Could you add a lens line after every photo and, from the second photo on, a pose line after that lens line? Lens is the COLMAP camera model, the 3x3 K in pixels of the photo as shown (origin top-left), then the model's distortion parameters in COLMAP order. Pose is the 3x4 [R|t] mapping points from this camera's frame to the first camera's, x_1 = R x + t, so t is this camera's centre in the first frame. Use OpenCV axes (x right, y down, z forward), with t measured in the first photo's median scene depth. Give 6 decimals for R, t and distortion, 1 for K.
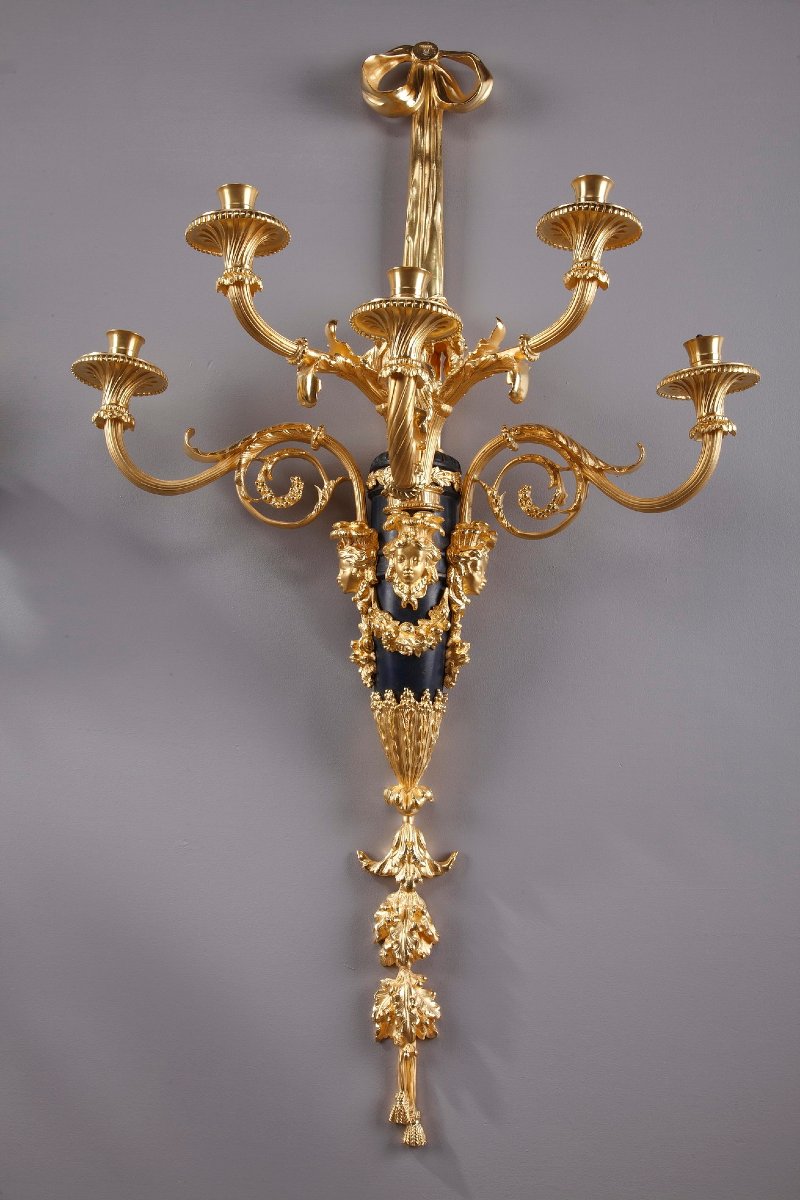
lens RADIAL K [[1314.5, 0, 392.8], [0, 1314.5, 601.6], [0, 0, 1]] dist [0.038085, 0.000000]
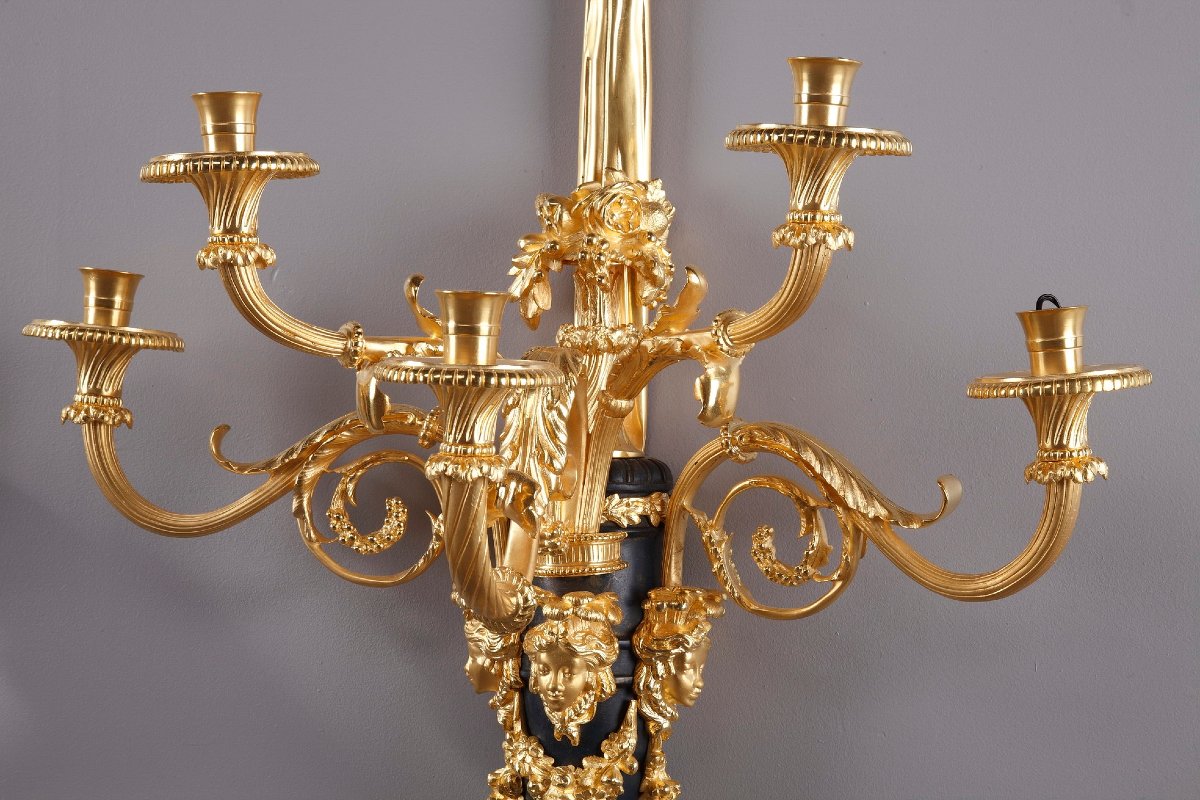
lens RADIAL K [[2266.5, 0, 602.0], [0, 2266.5, 399.1], [0, 0, 1]] dist [0.271960, 0.000000]
pose [[0.979225, -0.006601, -0.202670, 0.238176], [0.040269, 0.985894, 0.162457, -0.314566], [0.198739, -0.167243, 0.965677, 0.018719]]
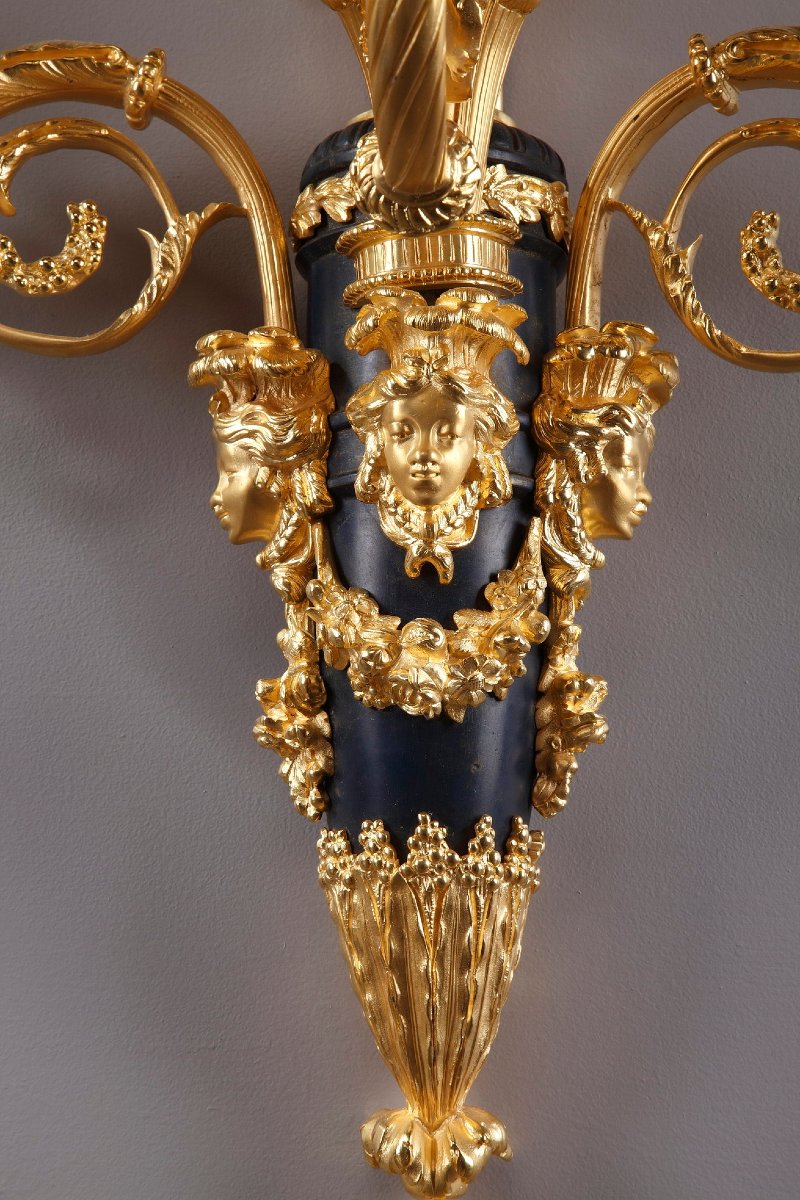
lens RADIAL K [[2901.4, 0, 387.4], [0, 2901.4, 608.5], [0, 0, 1]] dist [0.392166, 0.000000]
pose [[0.999481, -0.019140, 0.025903, -0.017263], [0.019793, 0.999486, -0.025202, 0.031090], [-0.025407, 0.025702, 0.999347, 0.250861]]
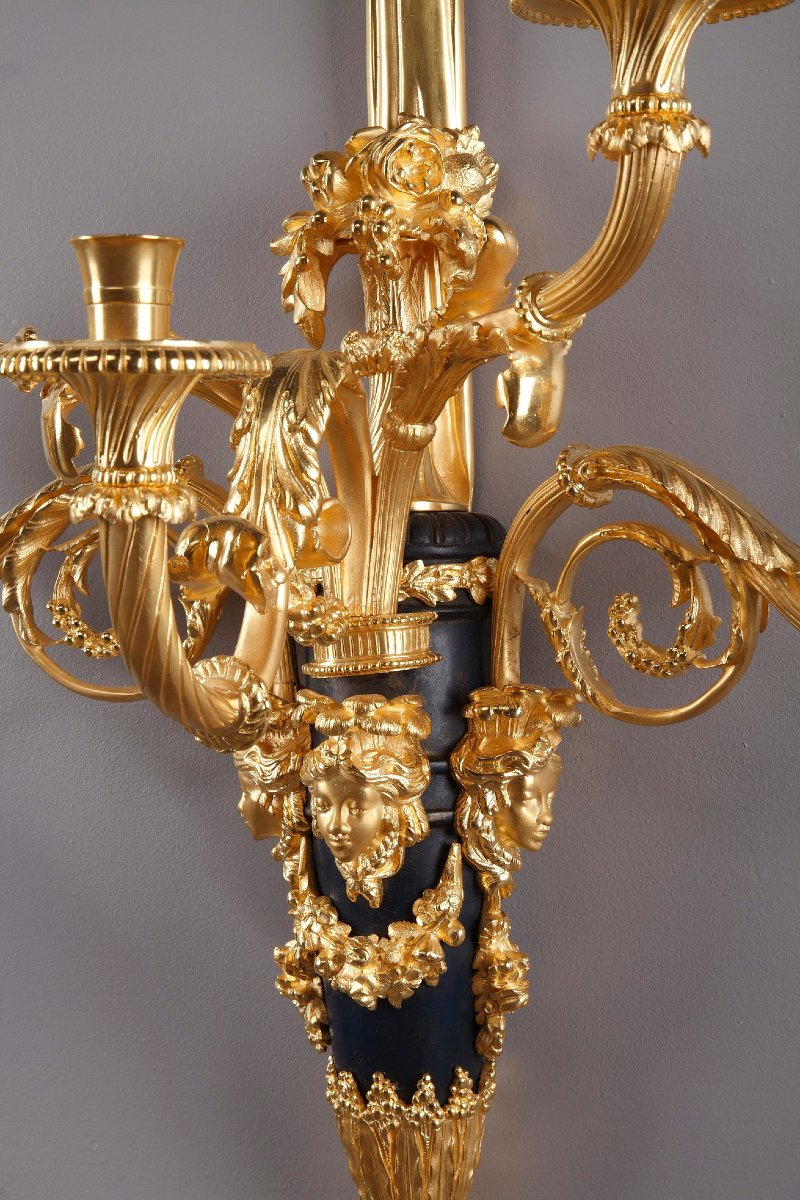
lens RADIAL K [[2197.2, 0, 394.6], [0, 2197.2, 606.5], [0, 0, 1]] dist [0.222267, 0.000000]
pose [[0.948063, -0.039946, -0.315565, 0.254068], [0.098714, 0.980049, 0.172511, -0.213894], [0.302378, -0.194702, 0.933091, 0.332513]]
